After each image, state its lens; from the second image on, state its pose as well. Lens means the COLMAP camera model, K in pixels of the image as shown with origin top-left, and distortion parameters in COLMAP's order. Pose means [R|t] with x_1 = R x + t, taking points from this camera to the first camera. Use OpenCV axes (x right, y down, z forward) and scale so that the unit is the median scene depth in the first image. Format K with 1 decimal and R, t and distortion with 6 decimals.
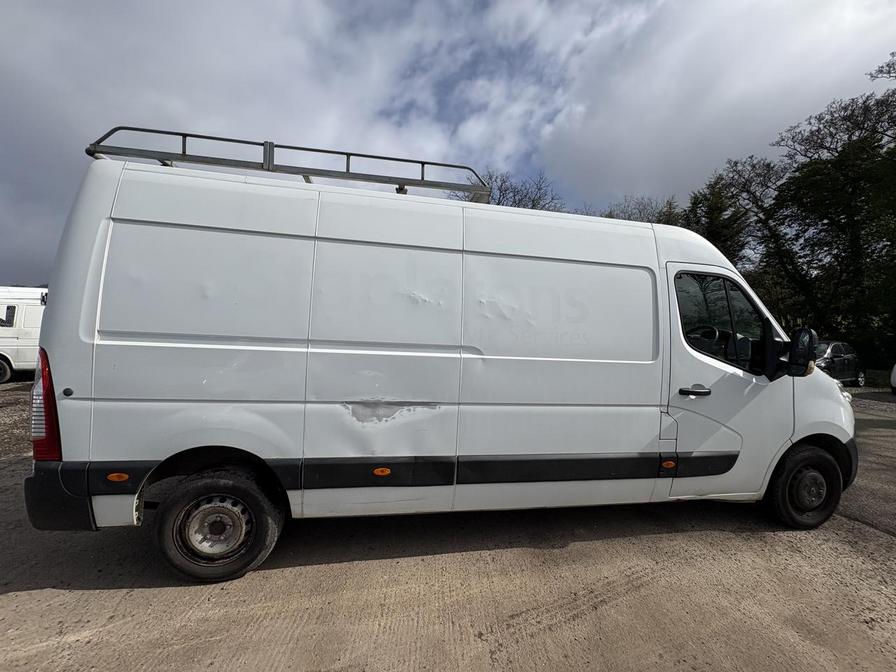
lens RADIAL K [[352.8, 0, 448.4], [0, 352.8, 335.1], [0, 0, 1]] dist [0.000013, -0.000145]
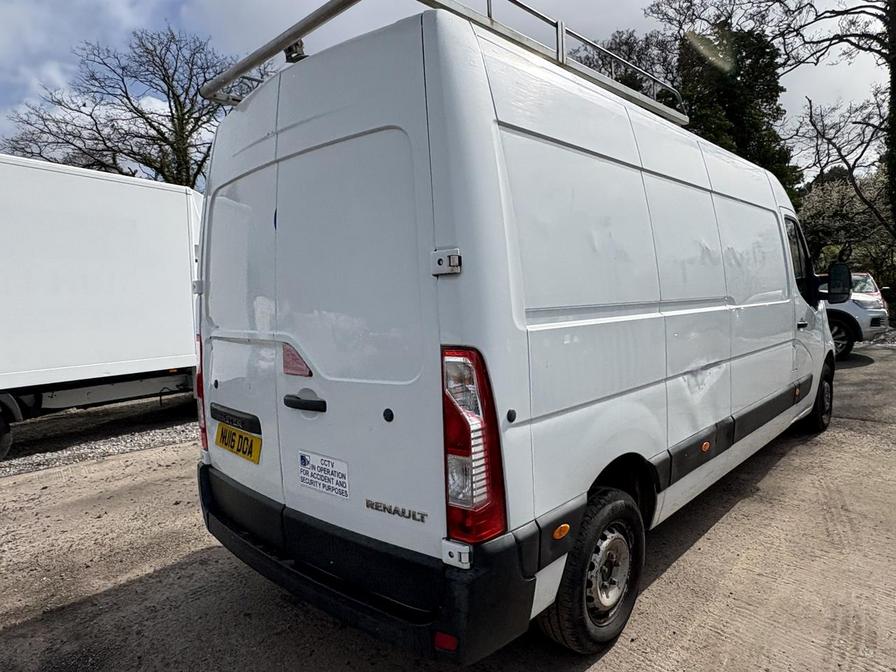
lens RADIAL K [[556.7, 0, 443.8], [0, 556.7, 339.1], [0, 0, 1]] dist [0.000040, -0.002636]
pose [[0.810450, -0.121805, 0.573004, -1.513200], [0.092975, 0.992492, 0.079475, -0.046916], [-0.578382, -0.011135, 0.815690, 0.266187]]
